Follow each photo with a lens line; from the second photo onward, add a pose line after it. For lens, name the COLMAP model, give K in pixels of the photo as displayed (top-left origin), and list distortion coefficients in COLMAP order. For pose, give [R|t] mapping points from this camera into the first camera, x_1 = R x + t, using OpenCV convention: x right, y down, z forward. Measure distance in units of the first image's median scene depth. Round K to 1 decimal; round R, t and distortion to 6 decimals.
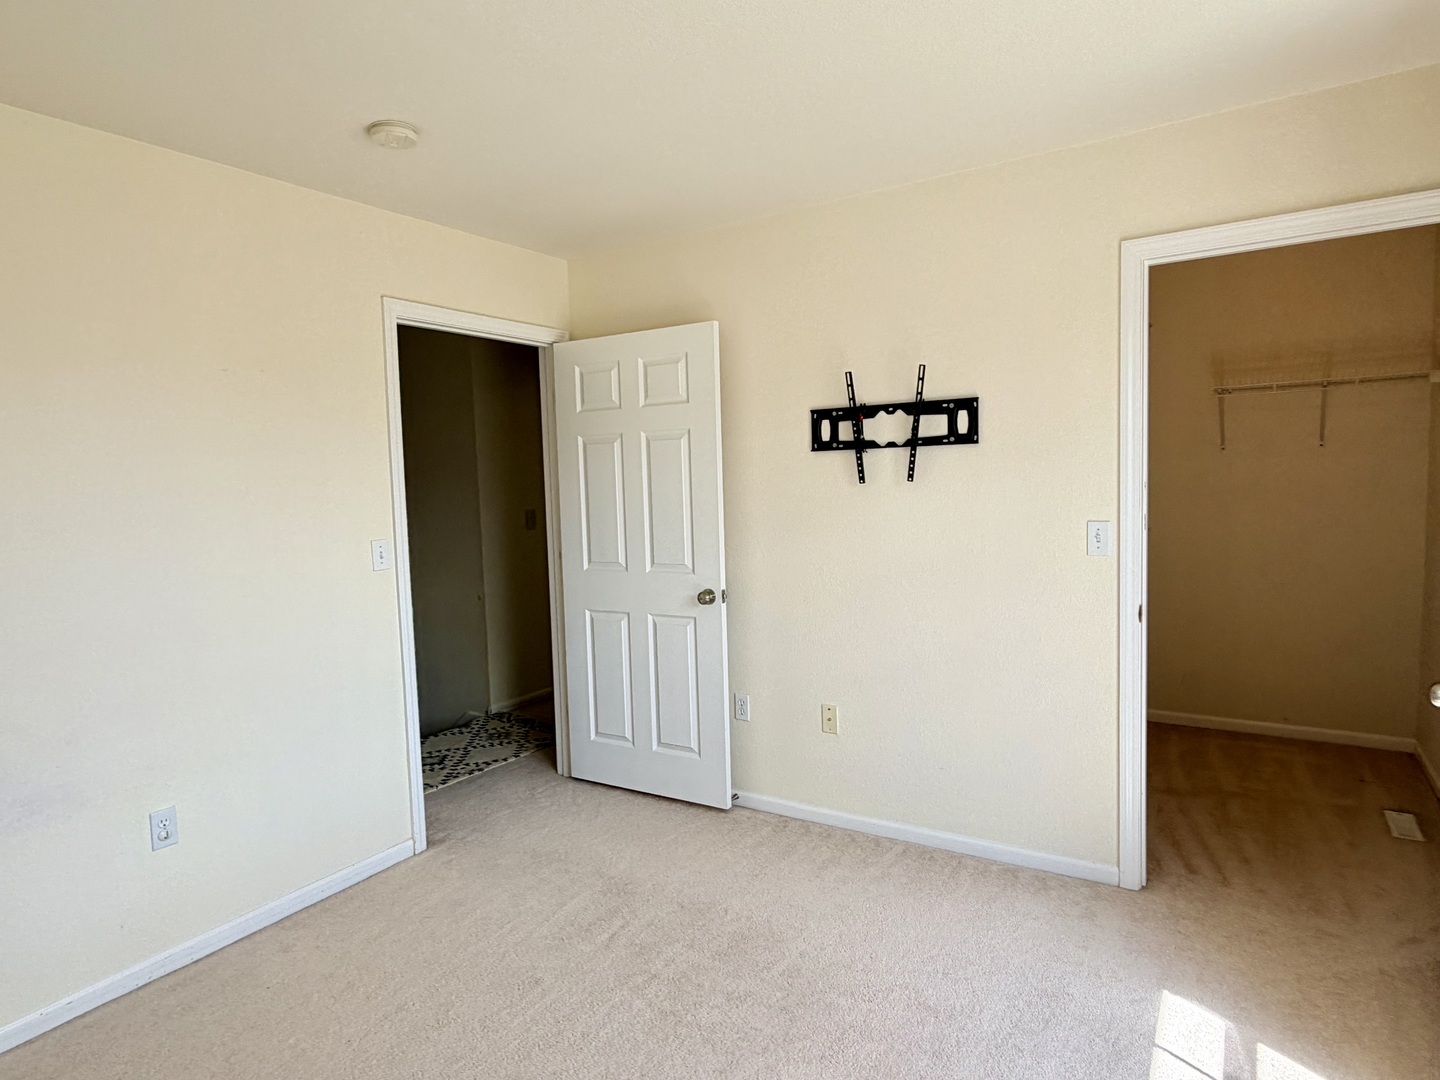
lens RADIAL K [[832.4, 0, 719.8], [0, 832.4, 544.3], [0, 0, 1]] dist [0.001917, 0.000453]
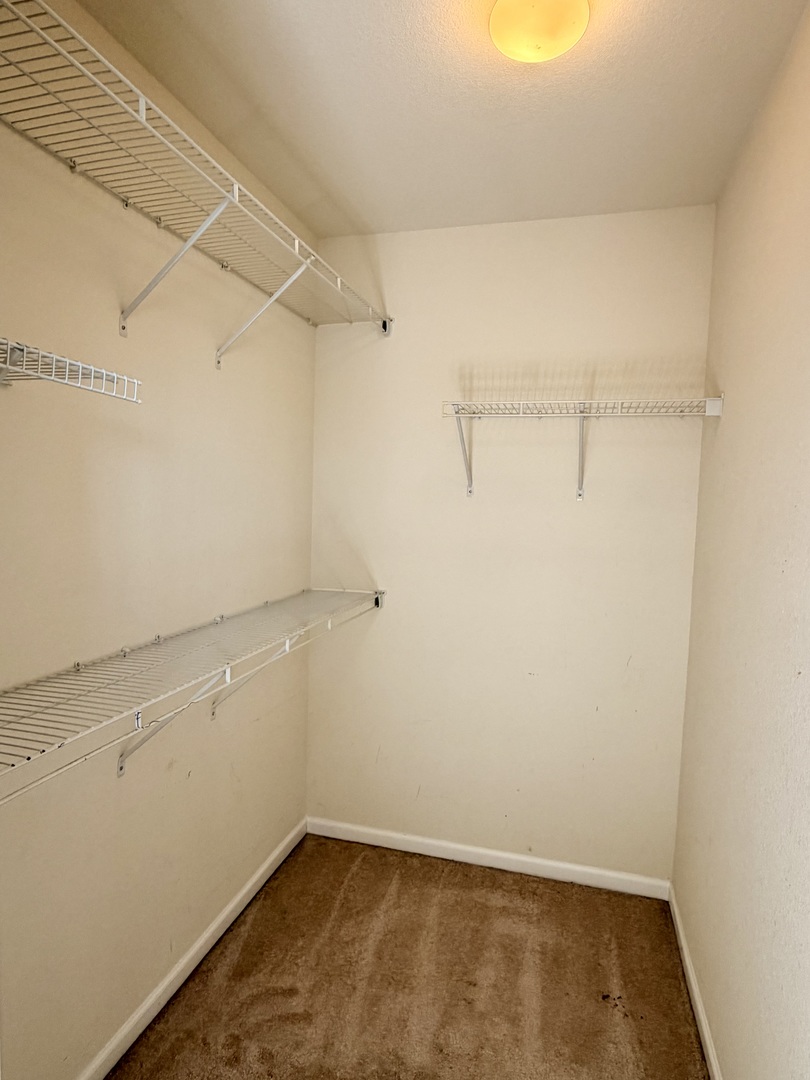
lens RADIAL K [[624.3, 0, 403.3], [0, 624.3, 541.0], [0, 0, 1]] dist [0.001917, 0.000453]
pose [[0.955050, 0.048345, 0.292476, 0.415283], [-0.043330, 0.998782, -0.023606, -0.059352], [-0.293261, 0.009872, 0.955981, 0.519732]]
